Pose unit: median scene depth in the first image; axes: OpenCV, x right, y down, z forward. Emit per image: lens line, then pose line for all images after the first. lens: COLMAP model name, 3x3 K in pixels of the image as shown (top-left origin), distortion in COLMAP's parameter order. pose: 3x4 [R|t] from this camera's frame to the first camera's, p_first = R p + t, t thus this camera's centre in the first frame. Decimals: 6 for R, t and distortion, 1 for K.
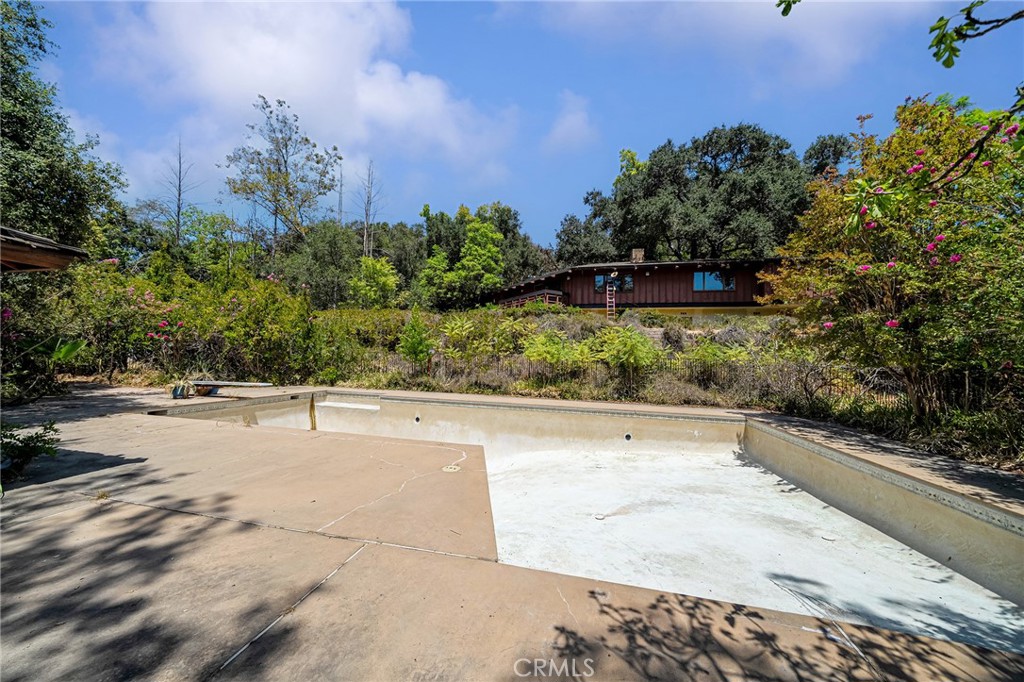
lens RADIAL K [[360.2, 0, 512.0], [0, 360.2, 341.0], [0, 0, 1]] dist [0.000510, 0.000007]
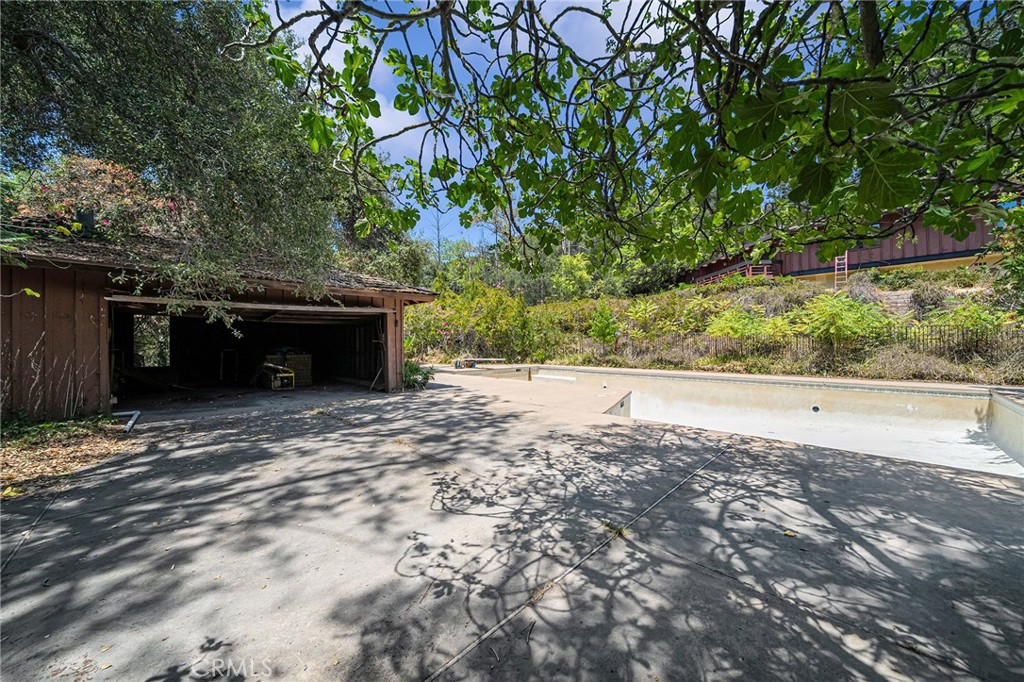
lens RADIAL K [[360.2, 0, 512.0], [0, 360.2, 341.0], [0, 0, 1]] dist [0.000510, 0.000007]
pose [[0.851063, -0.039994, -0.523538, 0.086957], [0.059387, 0.998029, 0.020298, 0.009114], [0.521695, -0.048366, 0.851760, -0.153873]]
